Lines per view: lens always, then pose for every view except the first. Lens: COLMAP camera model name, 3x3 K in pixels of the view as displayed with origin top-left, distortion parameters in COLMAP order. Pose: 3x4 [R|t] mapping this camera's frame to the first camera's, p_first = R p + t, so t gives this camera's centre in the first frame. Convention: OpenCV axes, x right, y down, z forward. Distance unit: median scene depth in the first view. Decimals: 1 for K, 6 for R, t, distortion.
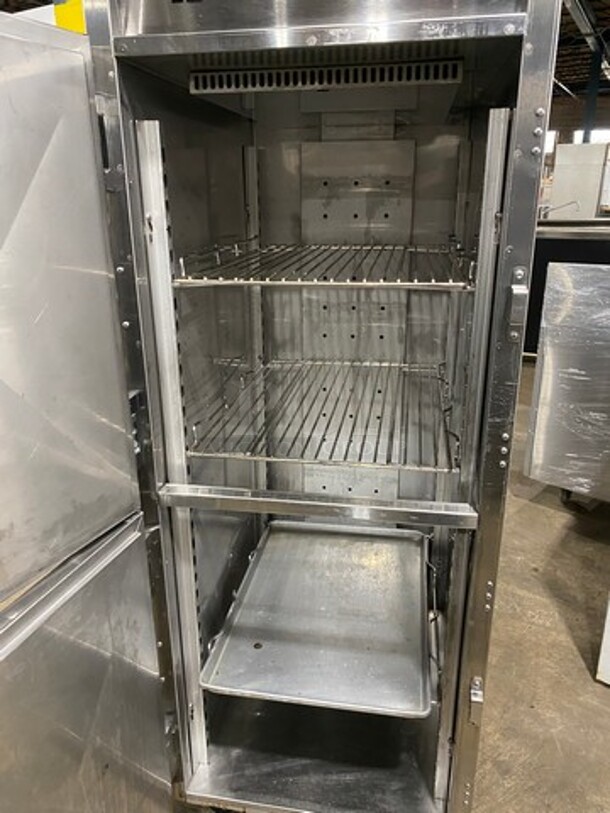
lens RADIAL K [[645.9, 0, 303.3], [0, 645.9, 409.7], [0, 0, 1]] dist [0.035204, -0.010248]
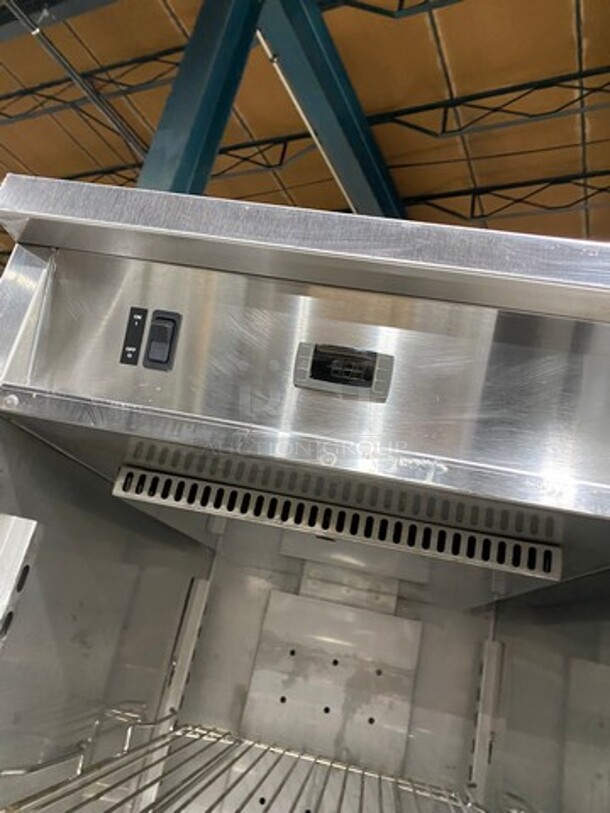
lens RADIAL K [[645.9, 0, 303.3], [0, 645.9, 409.7], [0, 0, 1]] dist [0.035204, -0.010248]
pose [[0.974409, 0.224602, -0.009054, -0.009489], [-0.185806, 0.782122, -0.594778, -0.178300], [-0.126507, 0.581239, 0.803839, 0.360328]]
